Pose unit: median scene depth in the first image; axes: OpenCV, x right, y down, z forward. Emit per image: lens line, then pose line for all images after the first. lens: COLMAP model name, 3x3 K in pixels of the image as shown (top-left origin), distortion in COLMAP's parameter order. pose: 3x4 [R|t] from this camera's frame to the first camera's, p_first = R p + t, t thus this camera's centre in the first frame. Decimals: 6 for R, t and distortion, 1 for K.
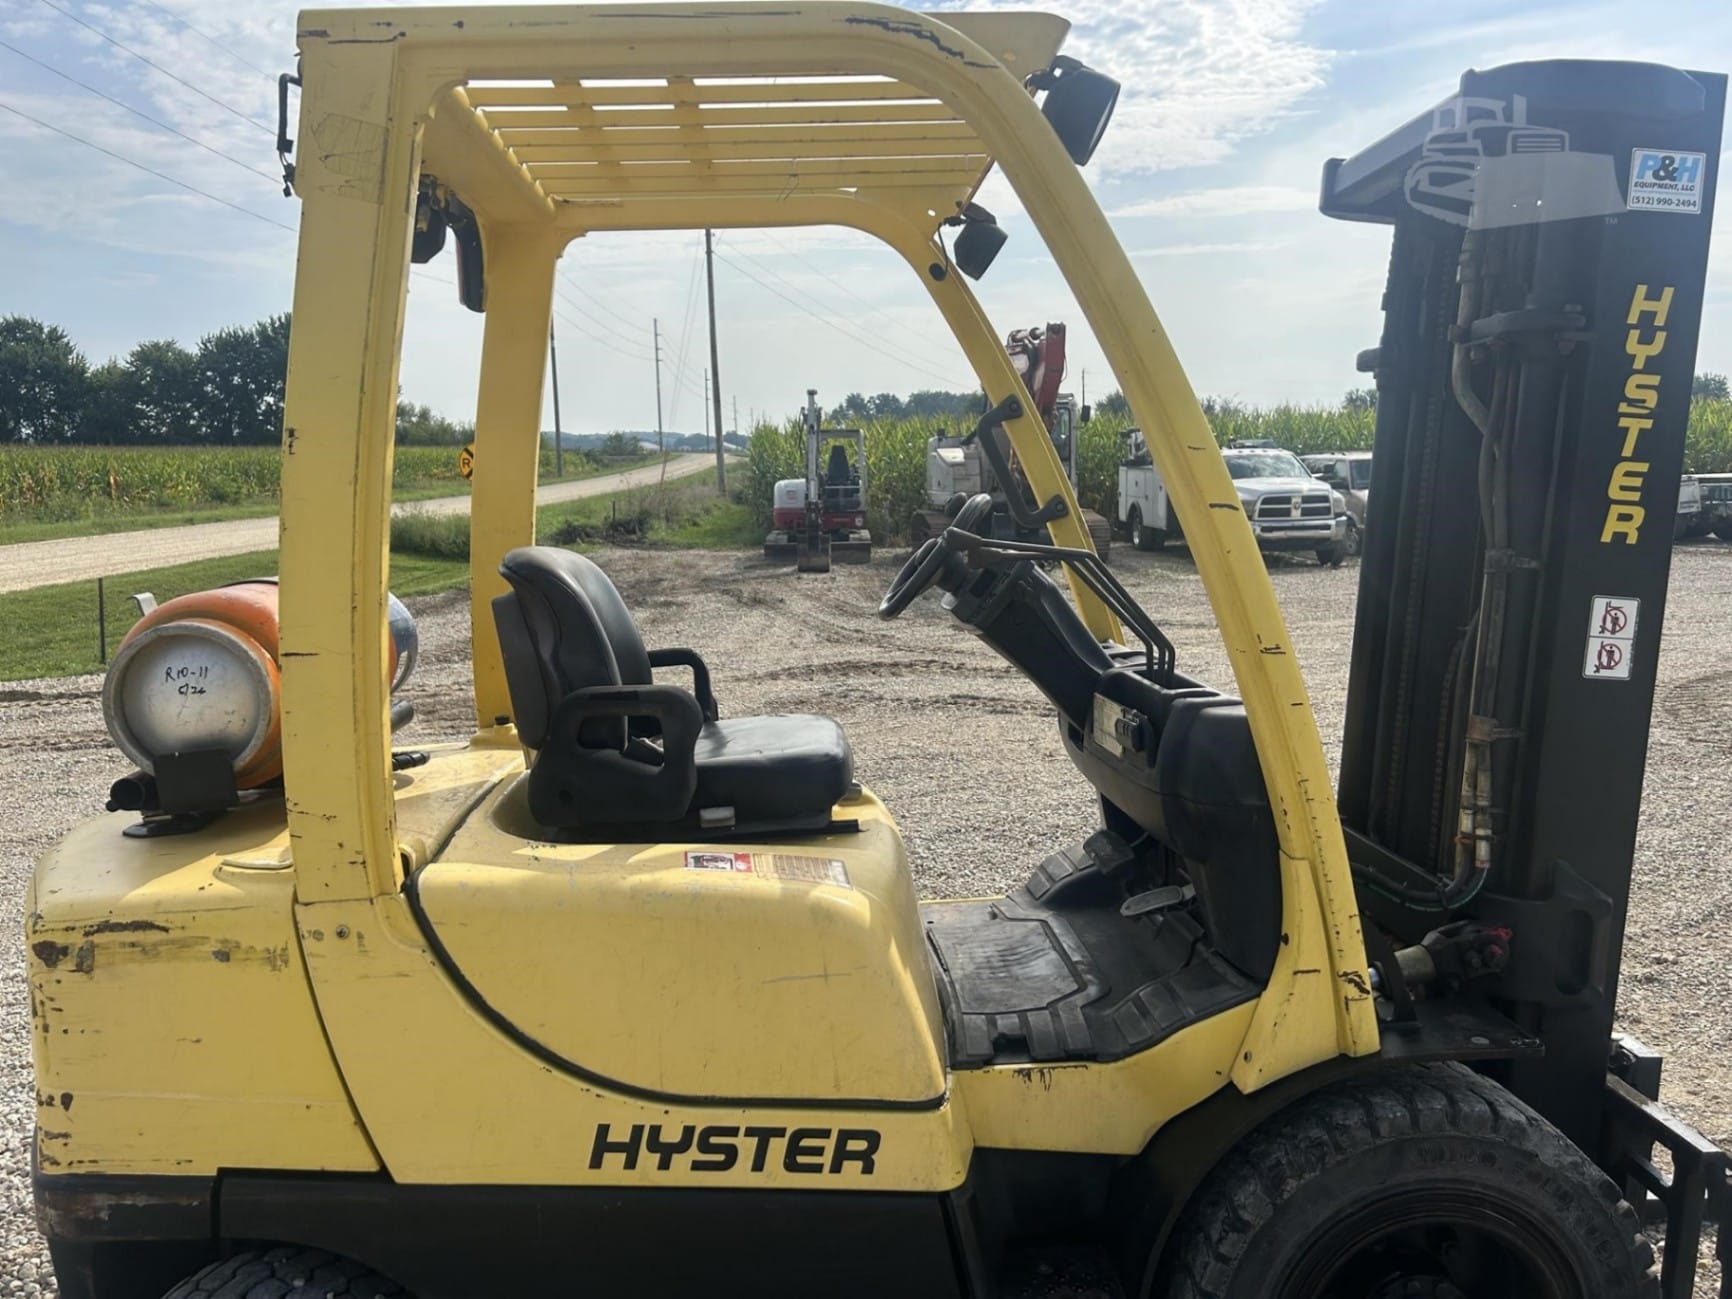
lens RADIAL K [[1300.7, 0, 862.1], [0, 1300.7, 648.9], [0, 0, 1]] dist [0.060837, -0.073333]
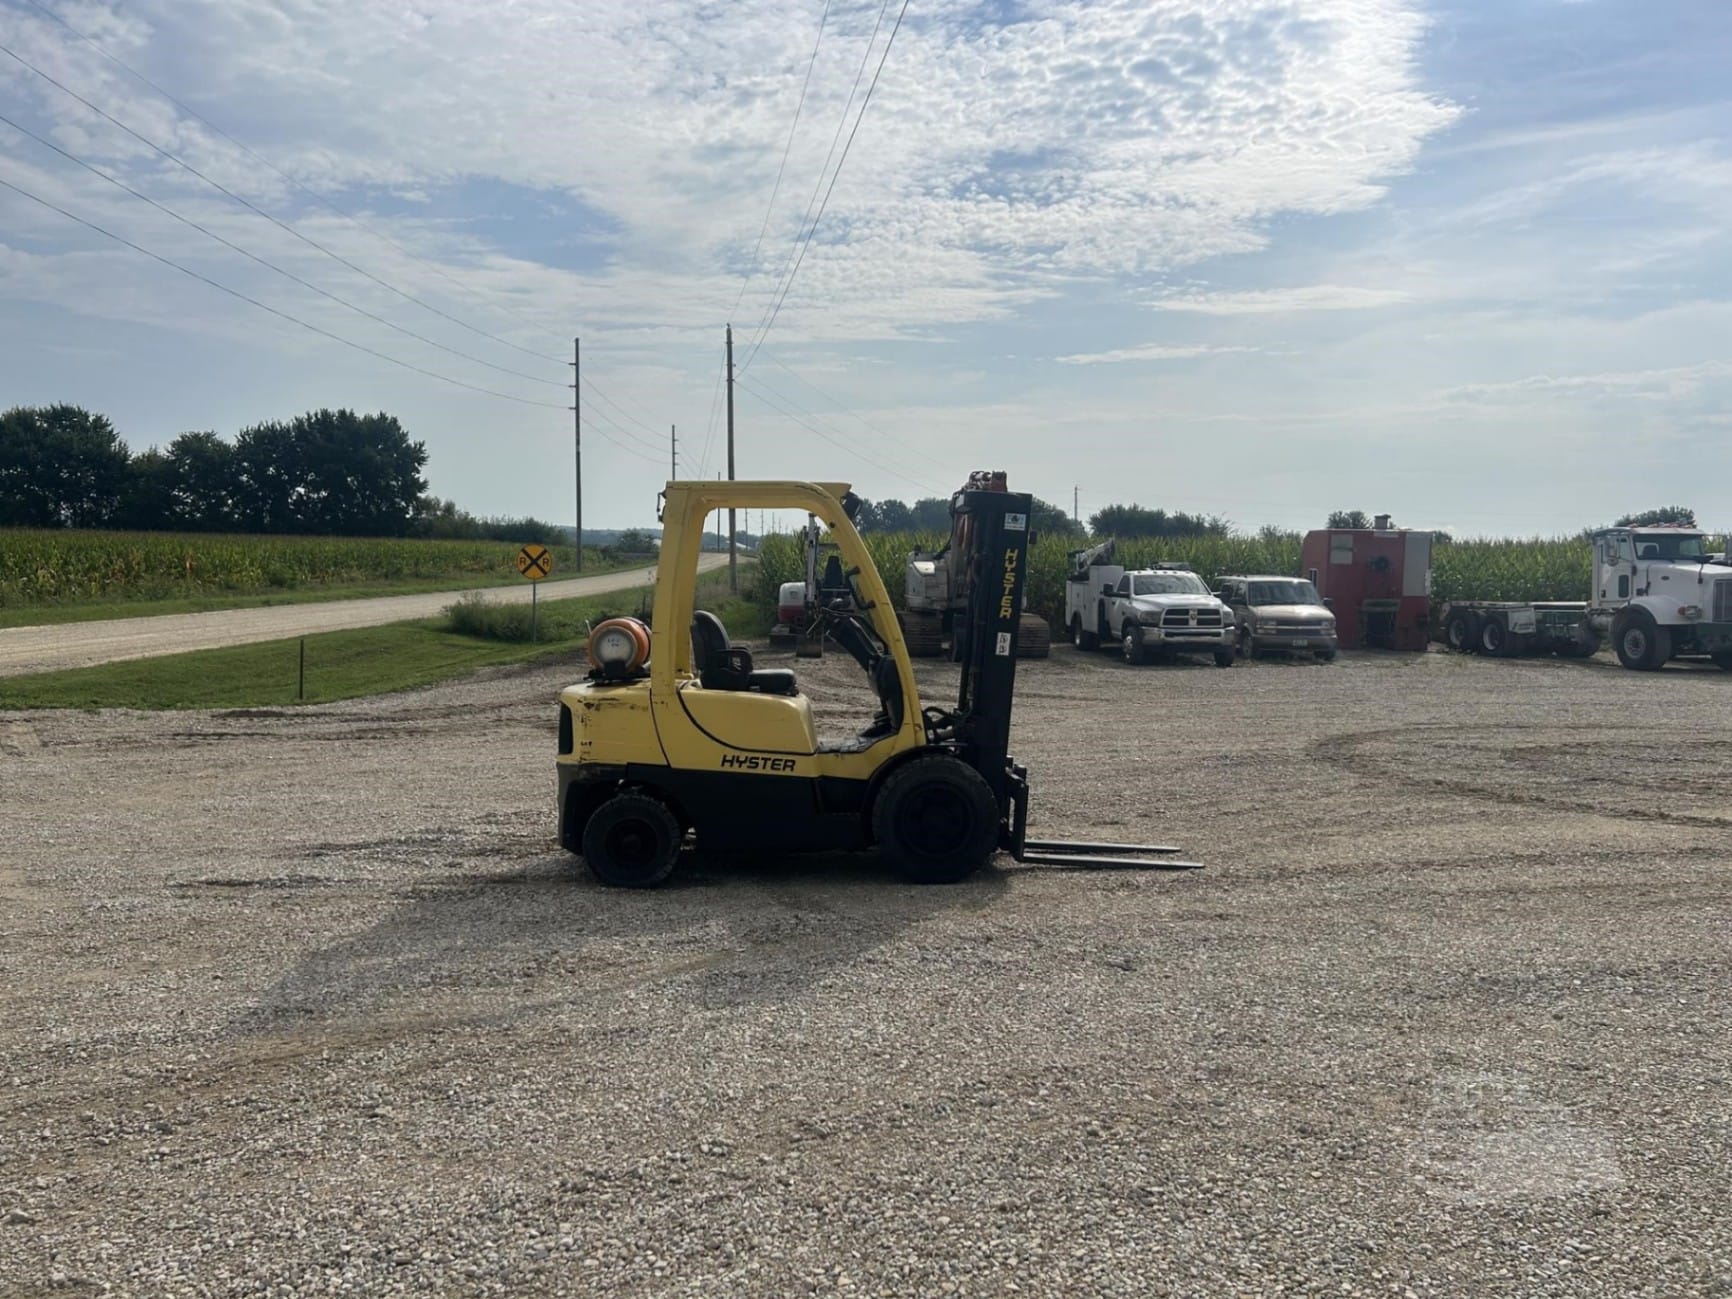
lens RADIAL K [[1300.7, 0, 873.4], [0, 1300.7, 657.2], [0, 0, 1]] dist [0.060837, -0.073333]
pose [[0.999540, 0.029892, 0.005090, 0.029747], [-0.029452, 0.997005, -0.071503, 0.045479], [-0.007212, 0.071320, 0.997427, -0.396692]]
